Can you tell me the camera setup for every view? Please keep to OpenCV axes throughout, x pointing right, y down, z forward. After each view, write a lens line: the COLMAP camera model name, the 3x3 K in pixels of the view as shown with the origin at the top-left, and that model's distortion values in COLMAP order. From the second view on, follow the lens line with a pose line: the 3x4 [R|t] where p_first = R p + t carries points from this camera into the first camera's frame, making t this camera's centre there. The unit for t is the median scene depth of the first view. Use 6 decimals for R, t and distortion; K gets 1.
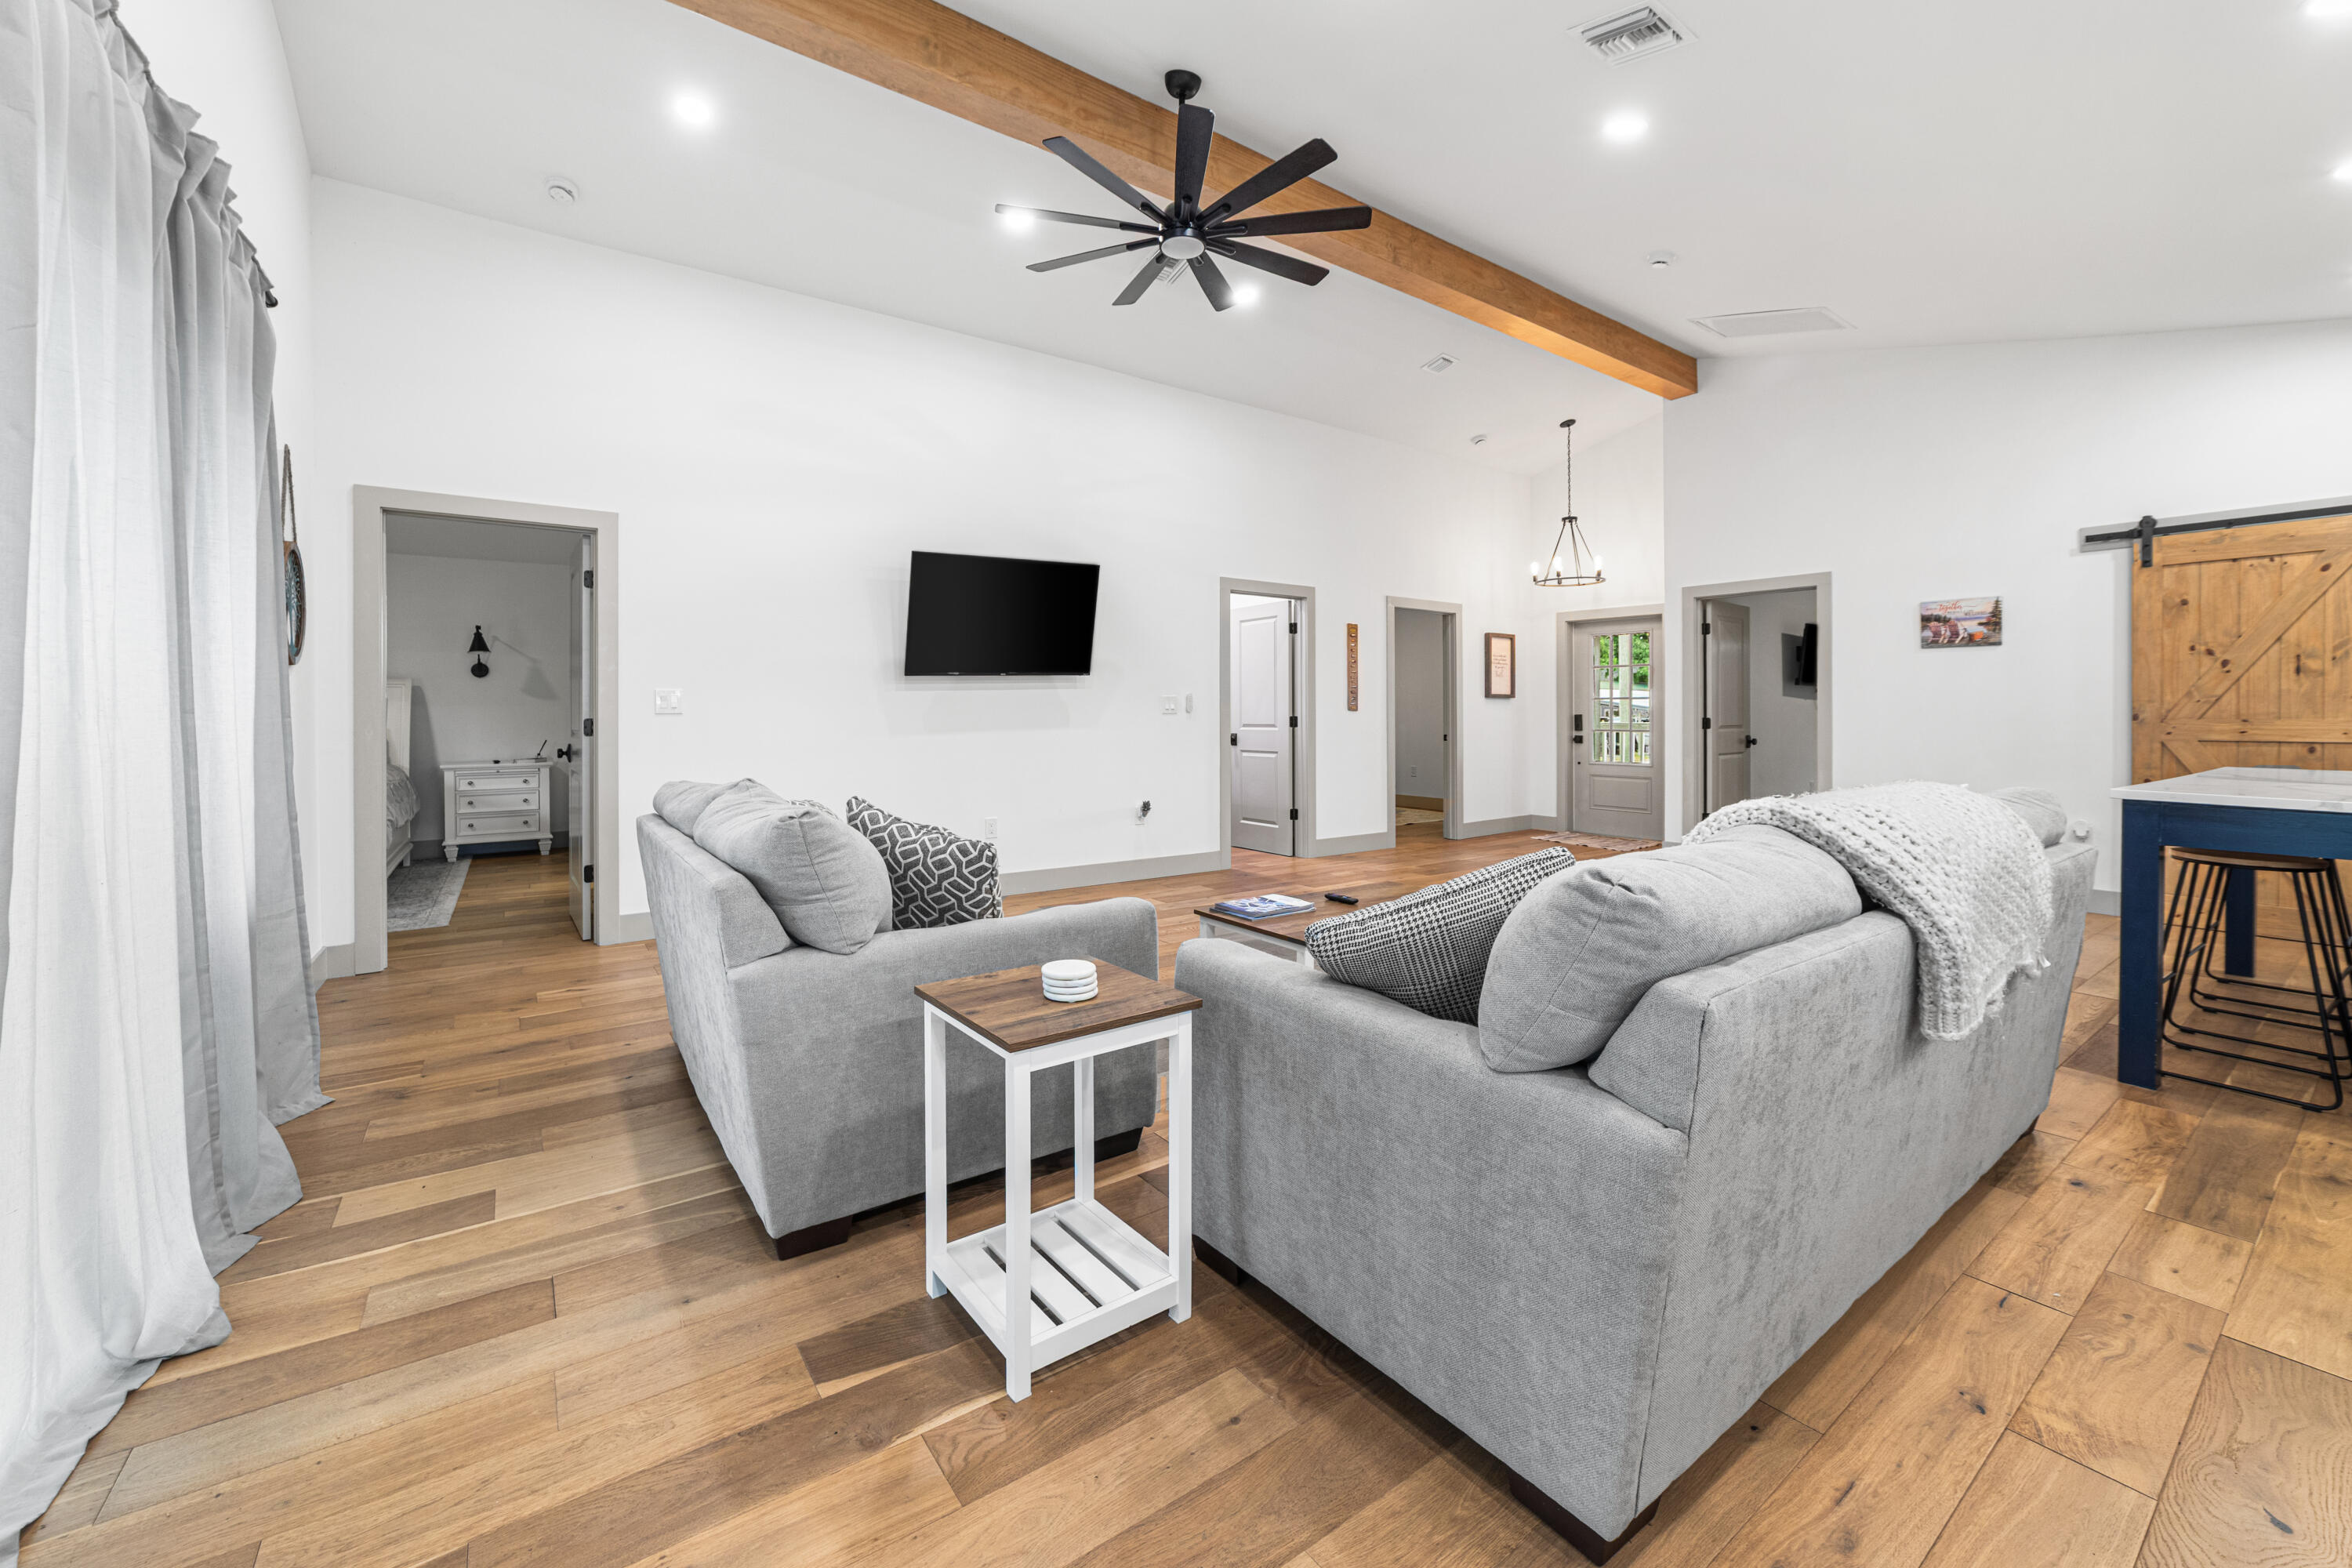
lens RADIAL K [[920.3, 0, 1160.2], [0, 920.3, 697.1], [0, 0, 1]] dist [-0.015385, 0.003496]
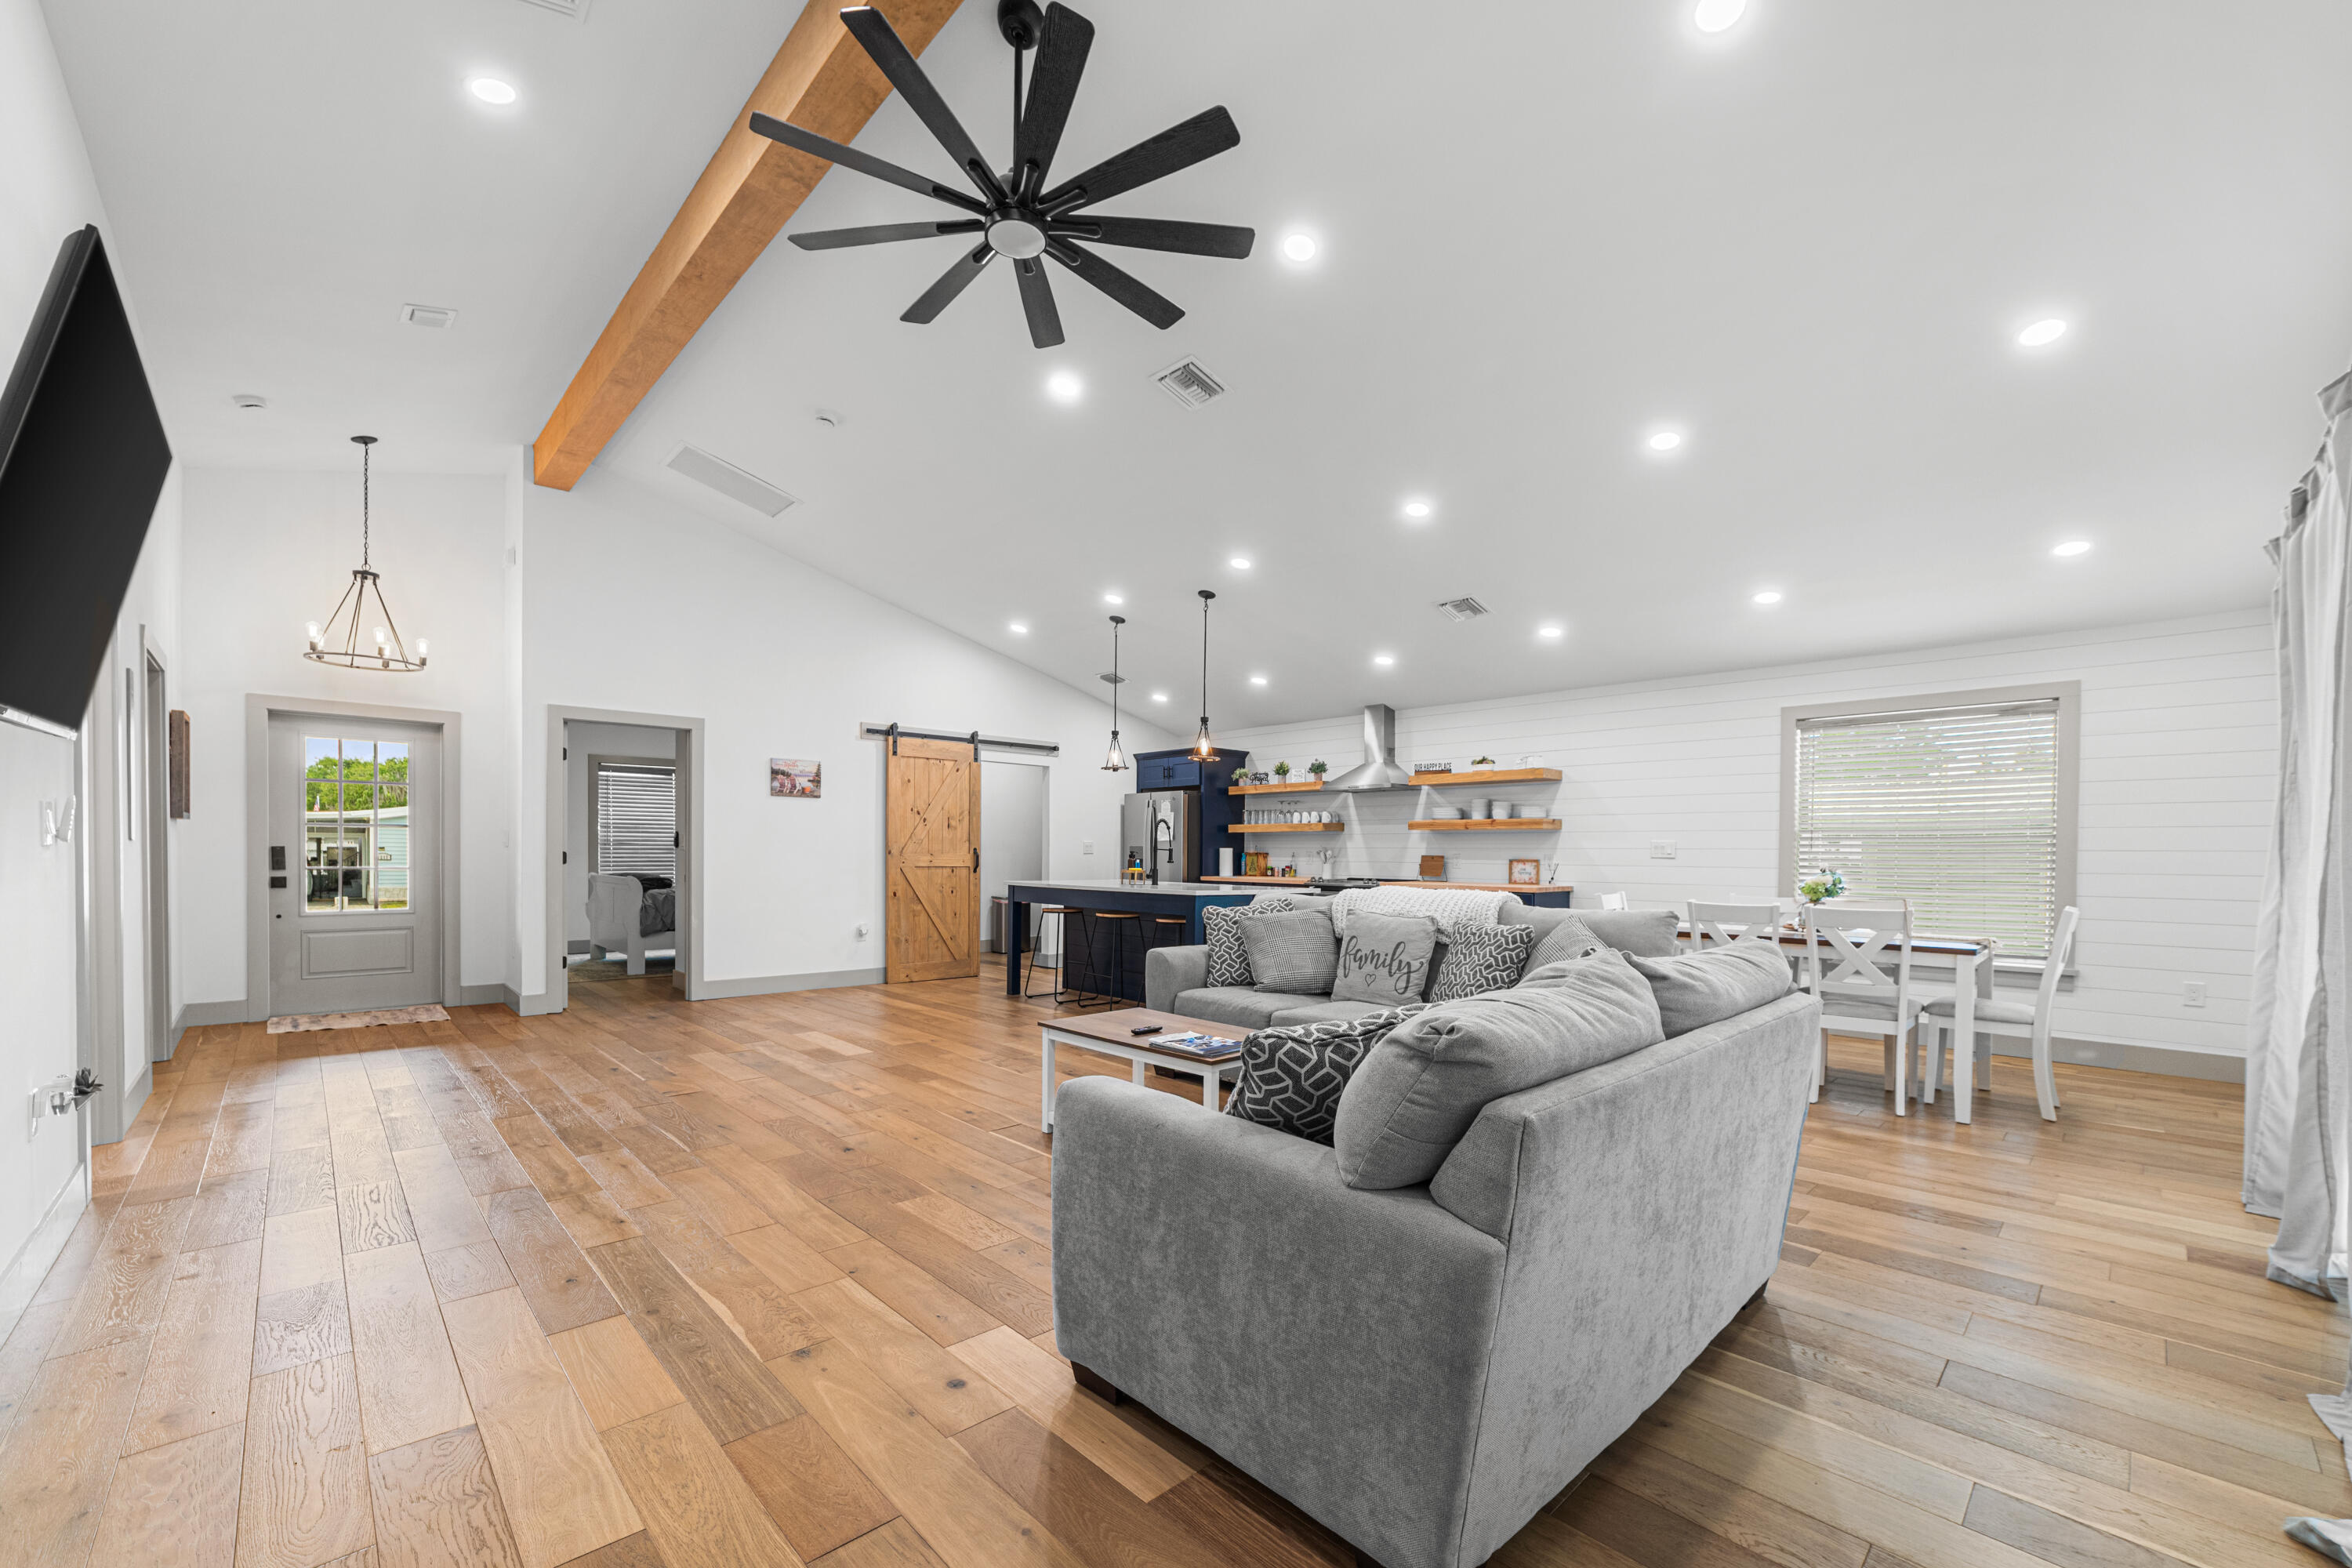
lens RADIAL K [[920.3, 0, 1175.5], [0, 920.3, 853.6], [0, 0, 1]] dist [-0.015385, 0.003496]
pose [[-0.132161, -0.004966, 0.991216, -0.533324], [-0.026141, 0.999657, 0.001523, 0.010172], [-0.990883, -0.025710, -0.132246, 0.710694]]
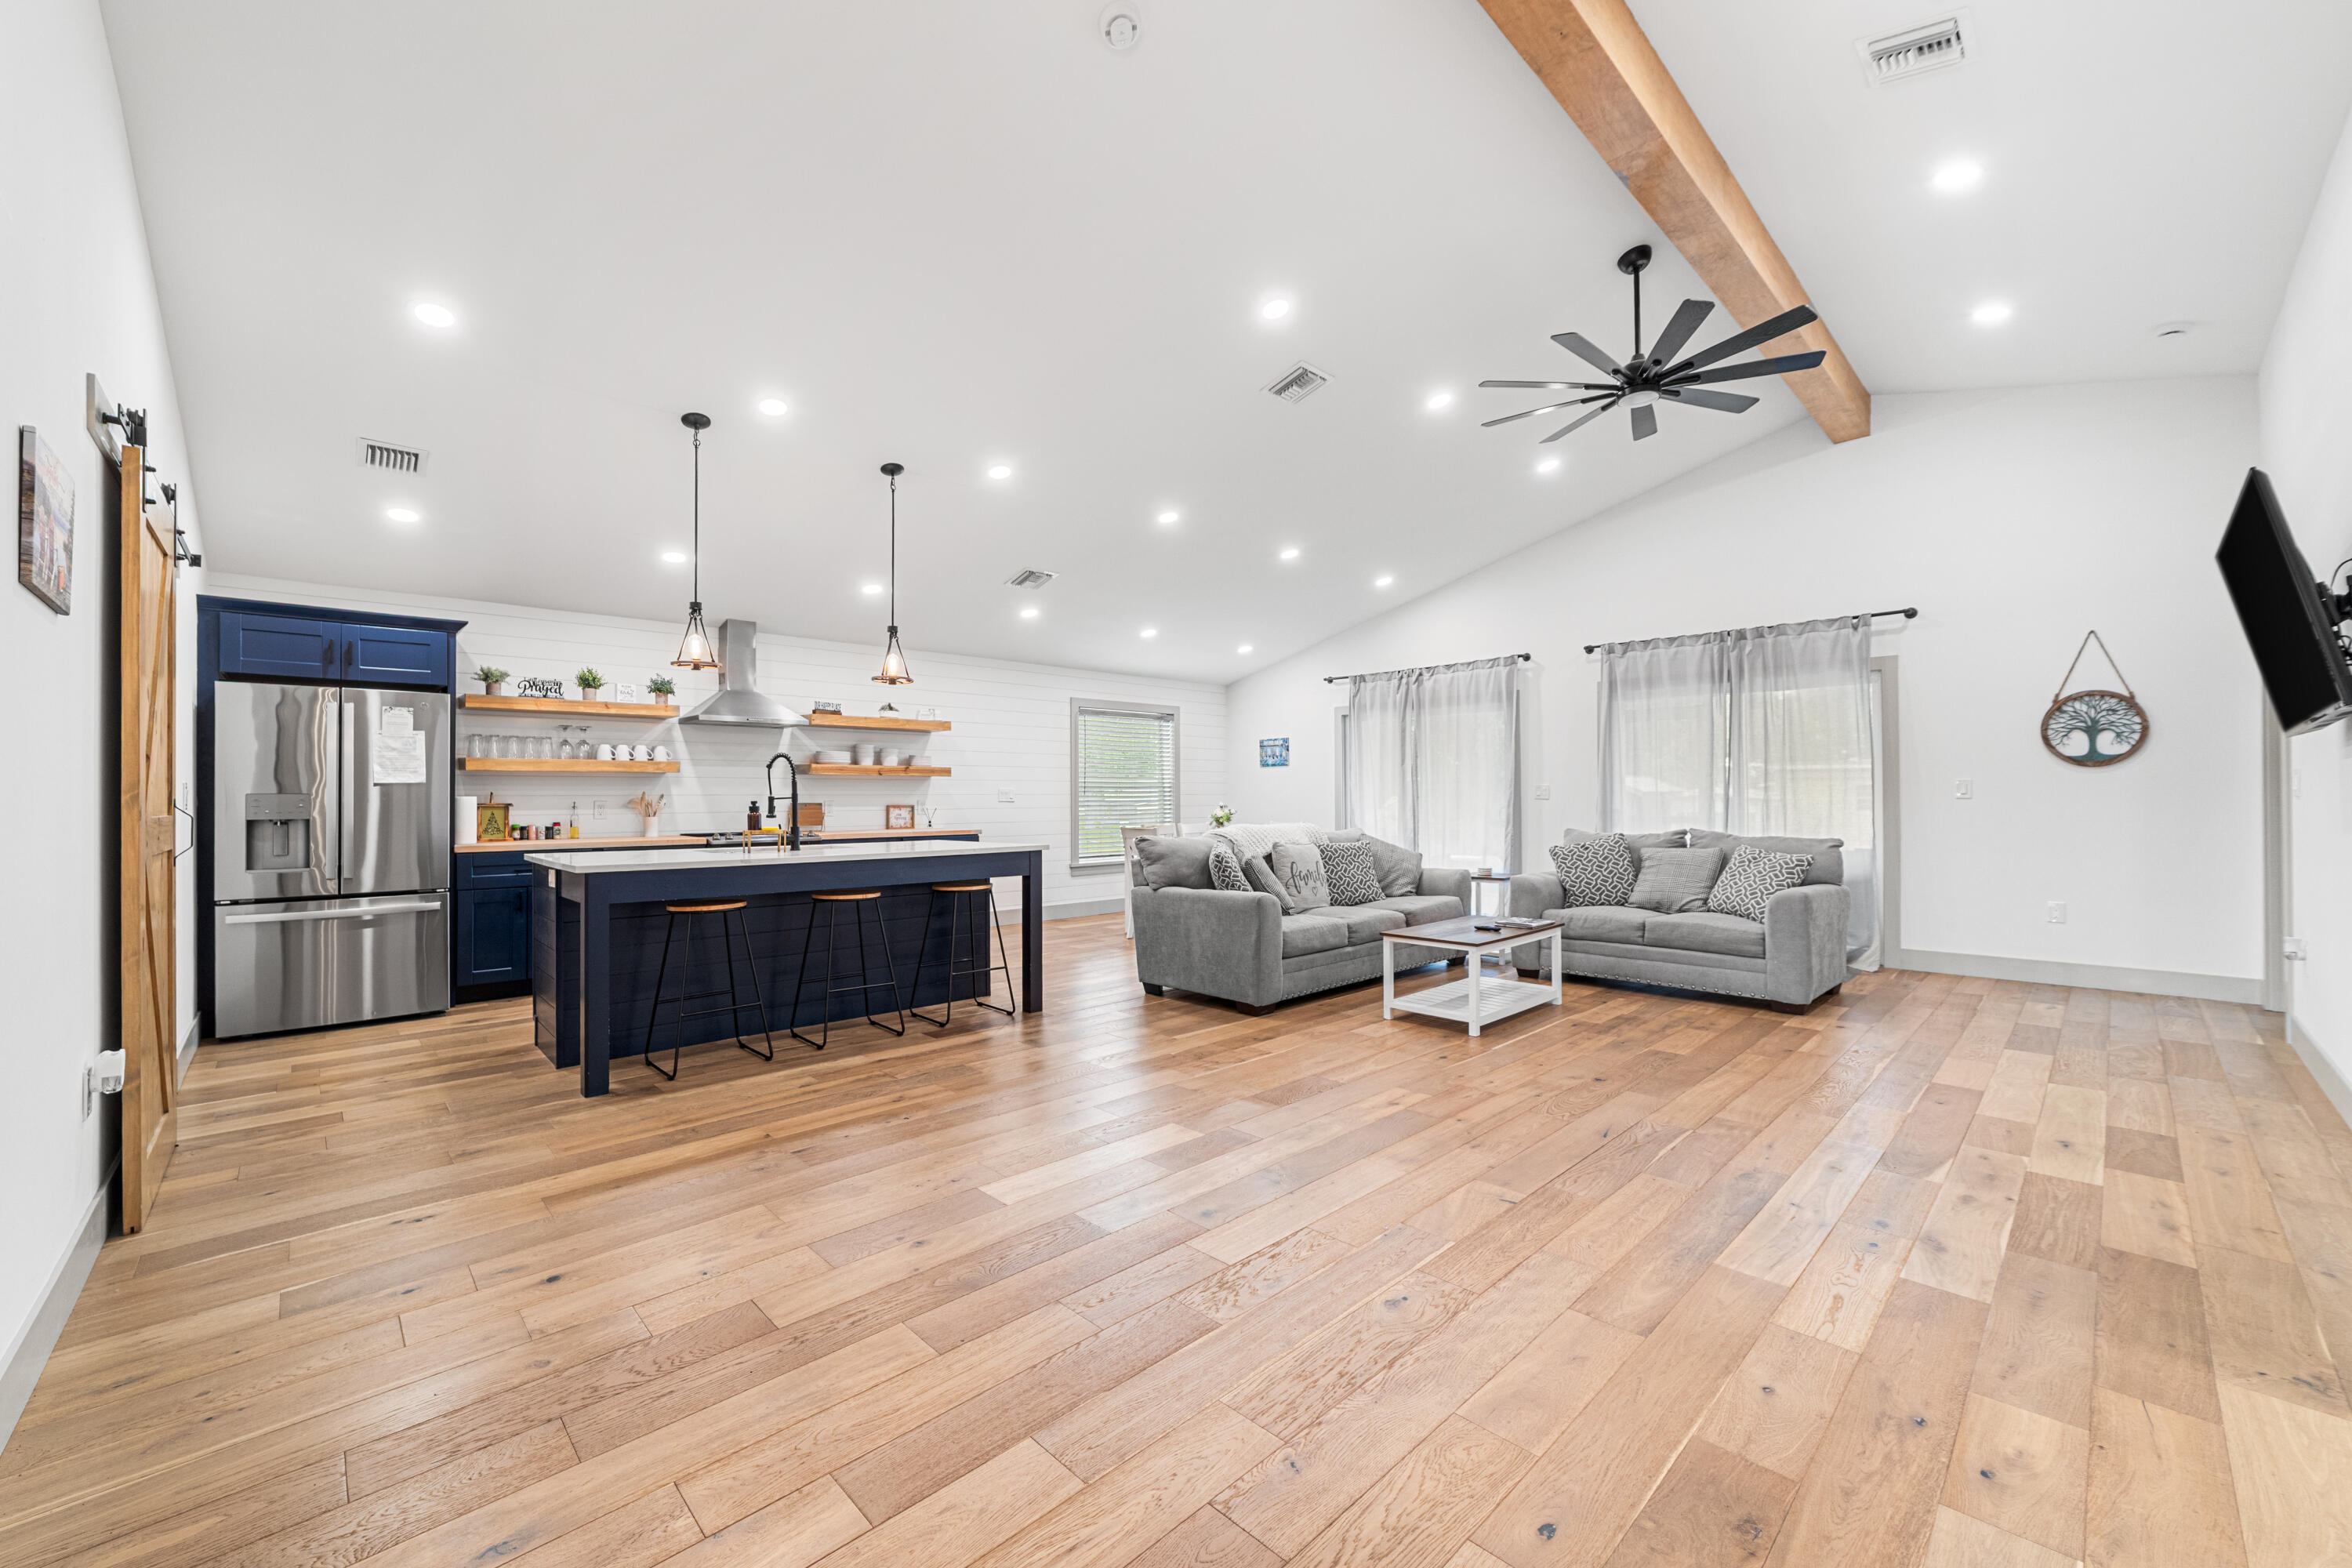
lens RADIAL K [[920.3, 0, 1173.5], [0, 920.3, 785.8], [0, 0, 1]] dist [-0.015385, 0.003496]
pose [[-0.991293, 0.002532, -0.131651, 0.583760], [0.006607, 0.999512, -0.030523, 0.024007], [0.131510, -0.031127, -0.990826, 1.525953]]
